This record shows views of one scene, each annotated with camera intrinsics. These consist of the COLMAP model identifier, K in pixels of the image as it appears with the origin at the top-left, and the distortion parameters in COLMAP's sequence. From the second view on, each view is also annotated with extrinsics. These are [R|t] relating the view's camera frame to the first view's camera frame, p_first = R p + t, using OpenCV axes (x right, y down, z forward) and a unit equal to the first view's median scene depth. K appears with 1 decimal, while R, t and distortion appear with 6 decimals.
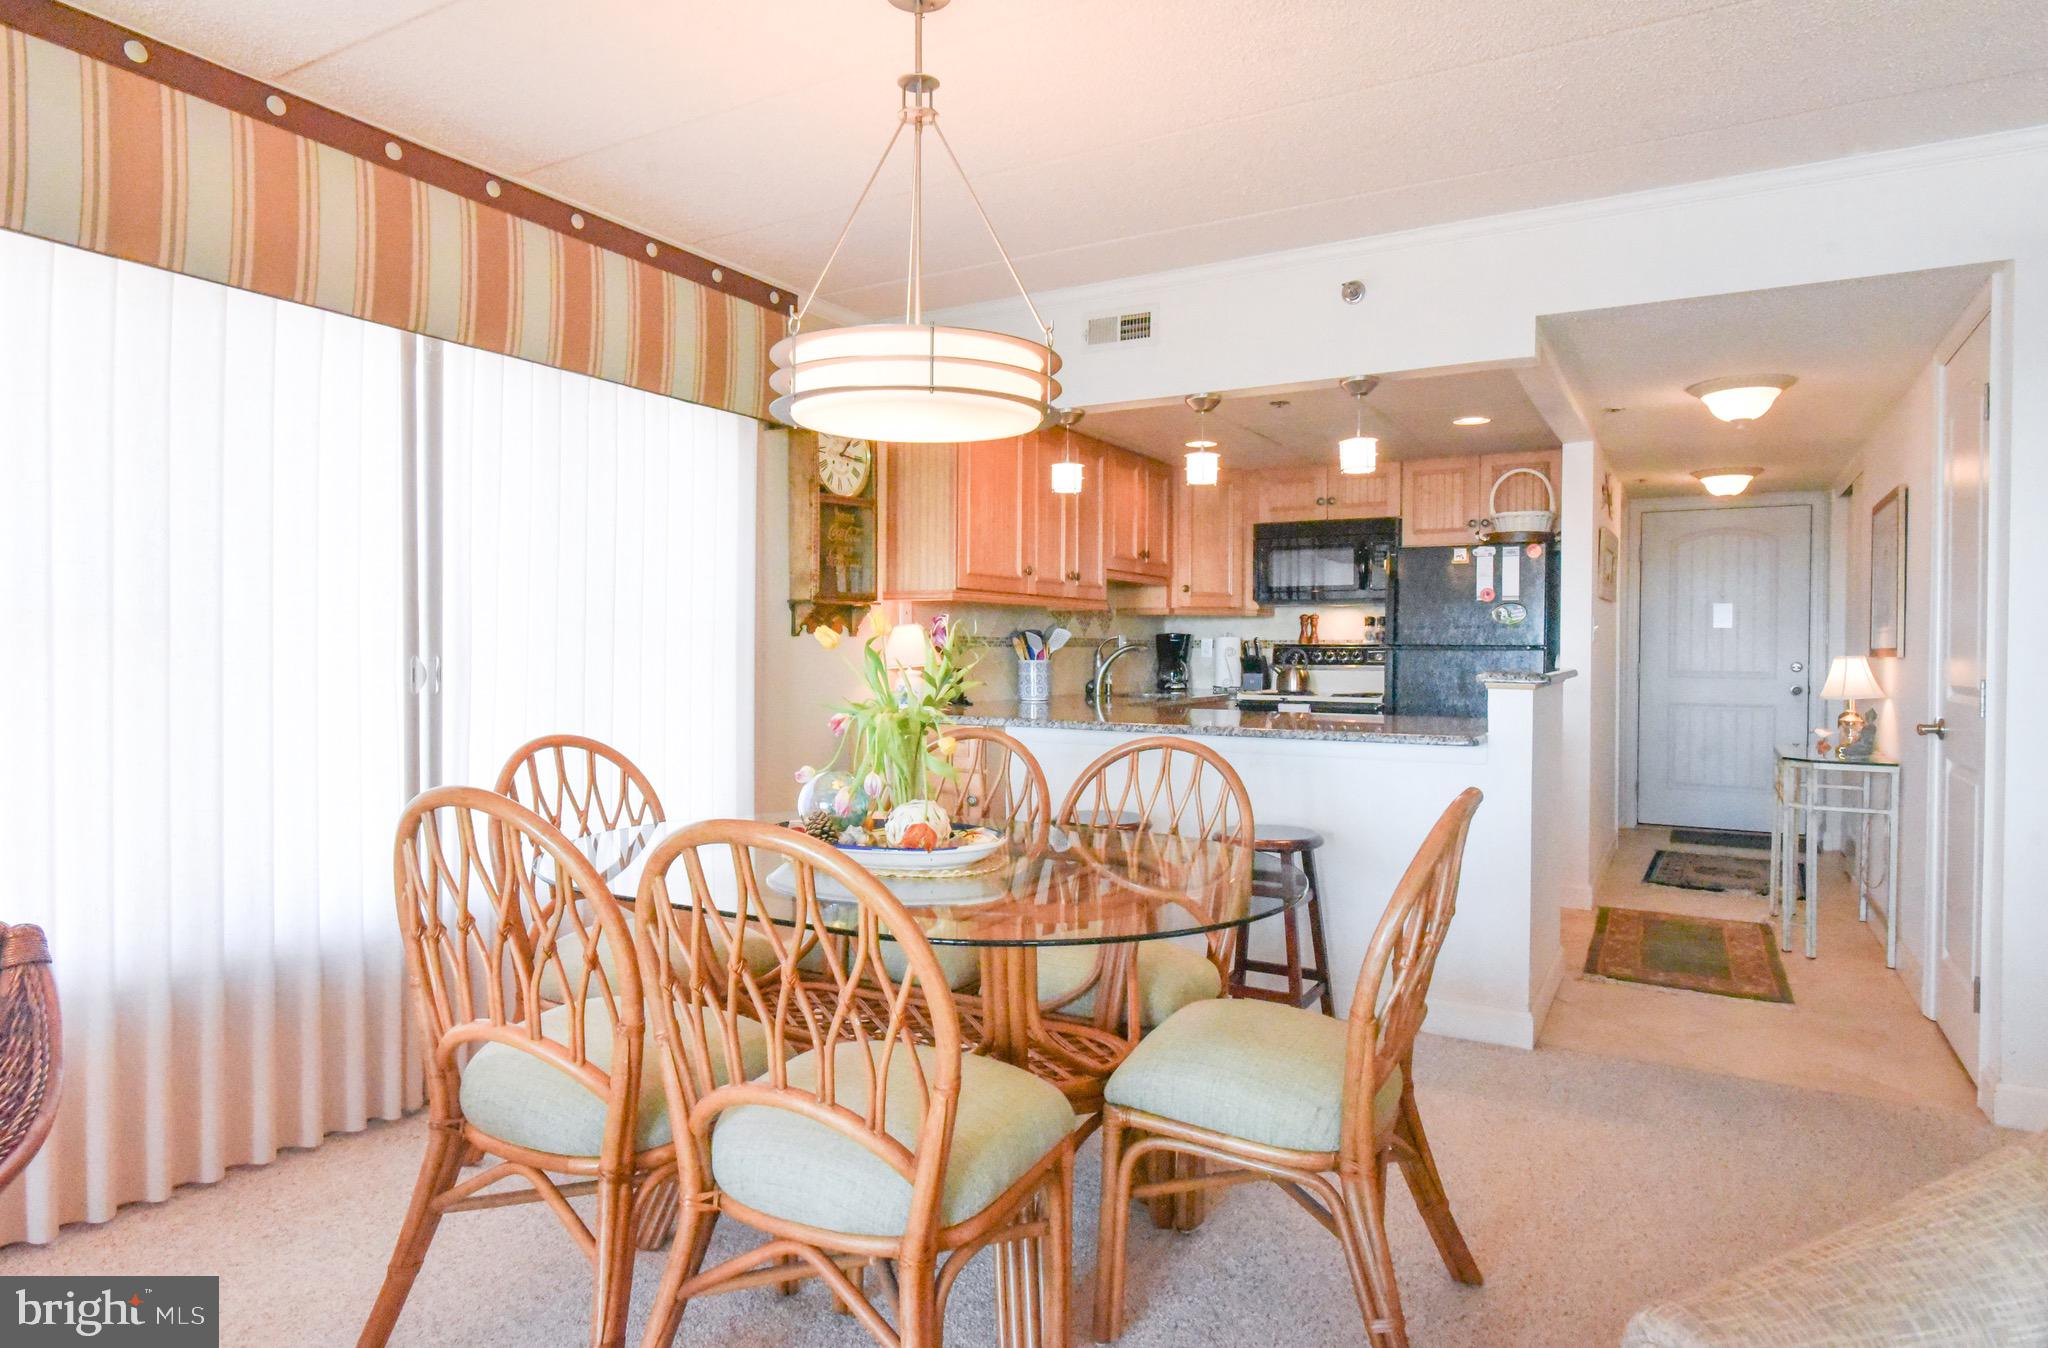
lens RADIAL K [[1170.0, 0, 1042.9], [0, 1170.0, 666.5], [0, 0, 1]] dist [0.003599, -0.000631]
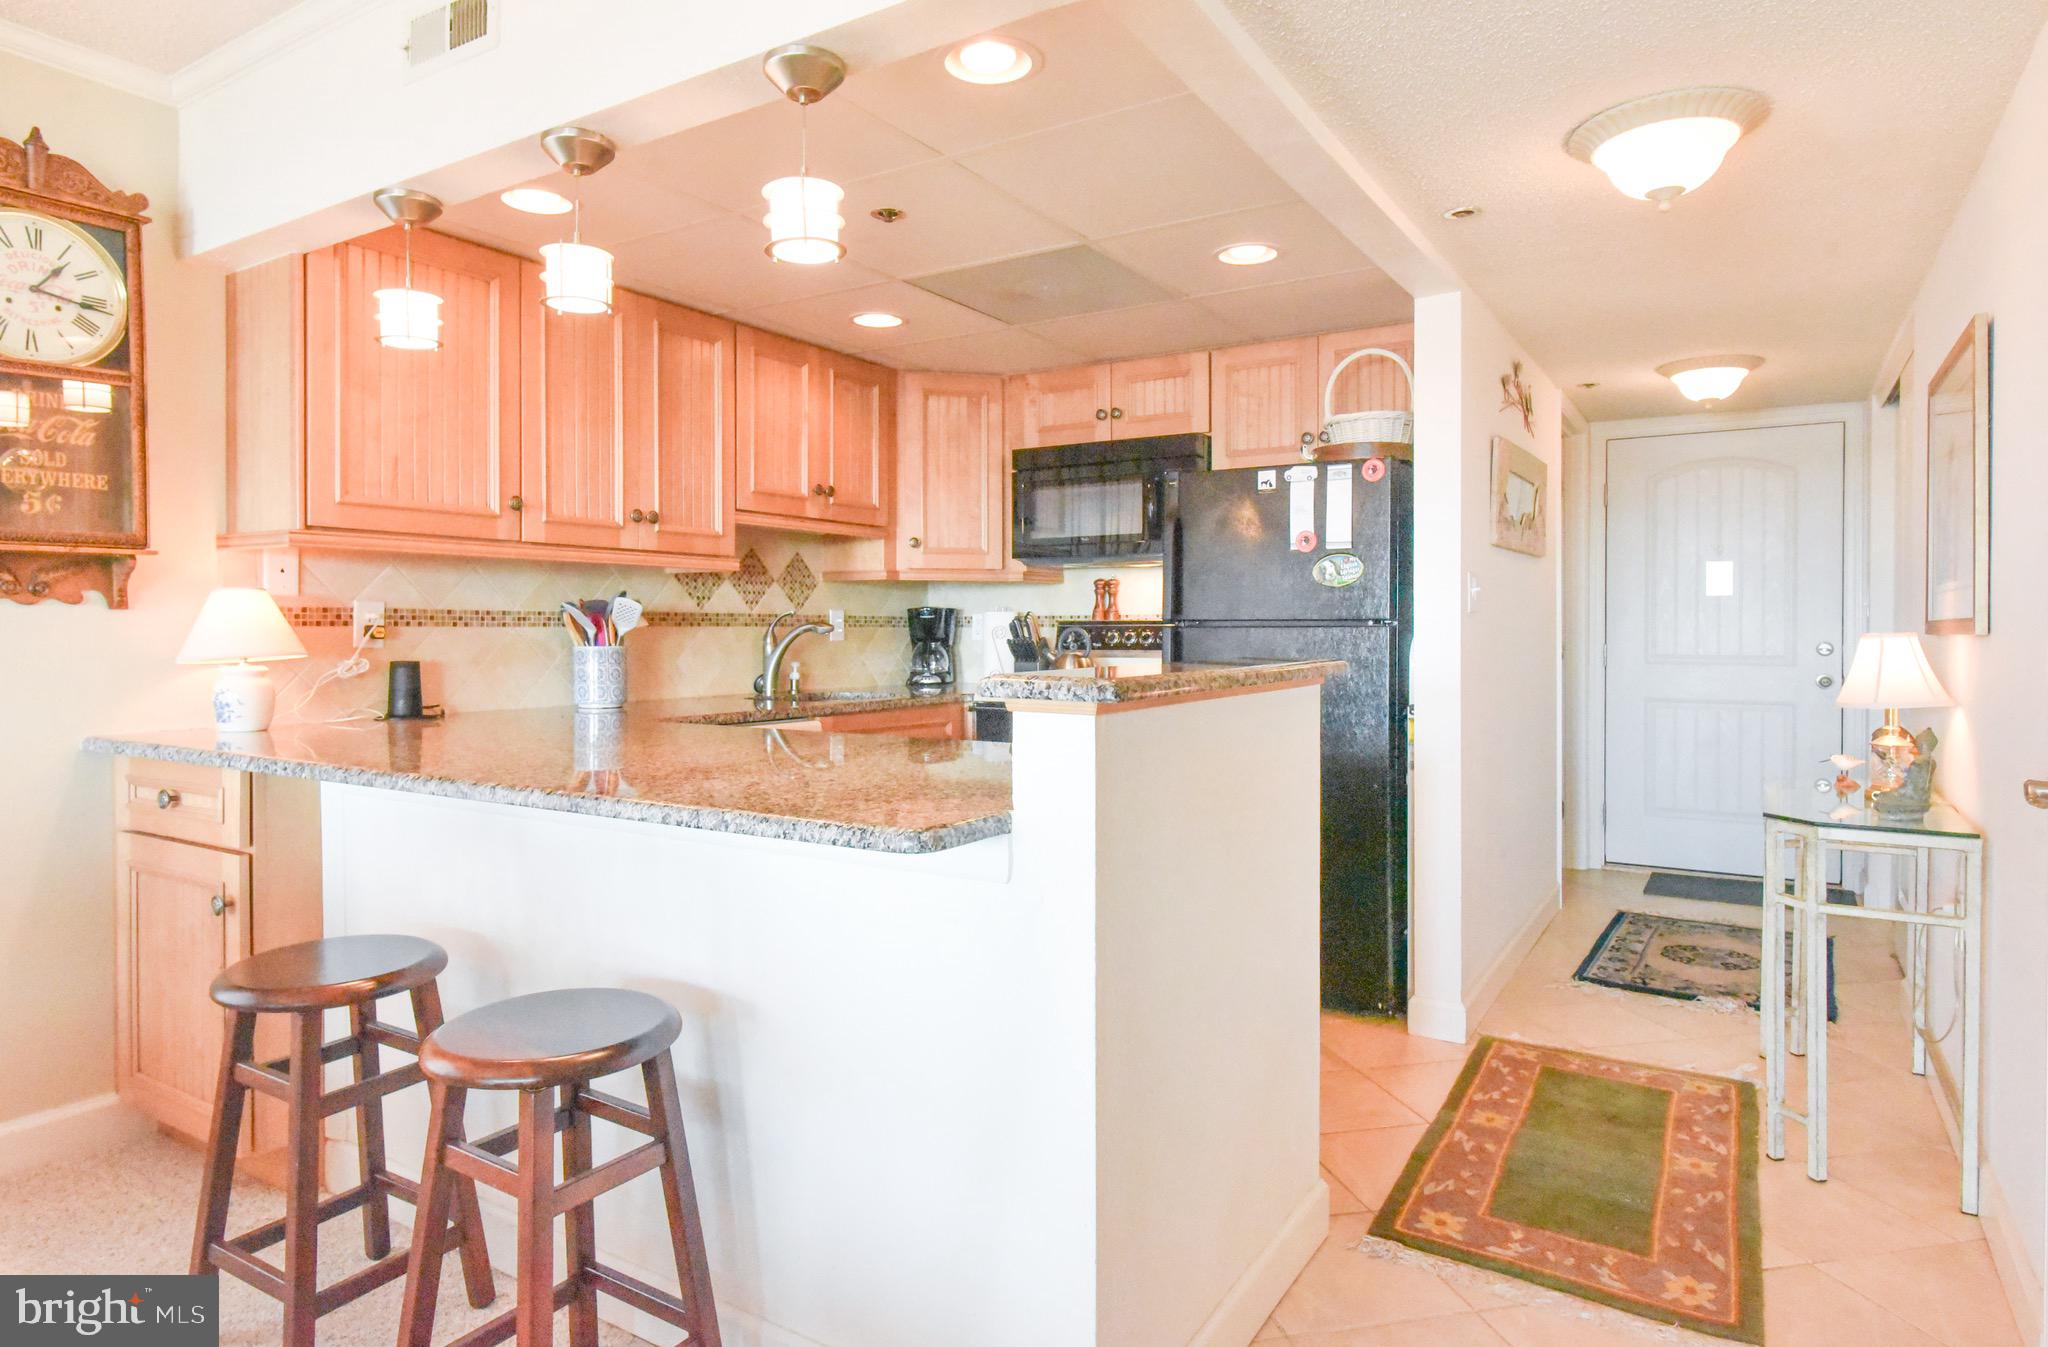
lens RADIAL K [[1157.7, 0, 1023.6], [0, 1157.7, 641.8], [0, 0, 1]] dist [-0.000383, 0.001374]
pose [[0.998568, -0.005486, -0.053207, 0.252296], [0.005202, 0.999971, -0.005477, -0.003409], [0.053236, 0.005193, 0.998568, 0.350836]]
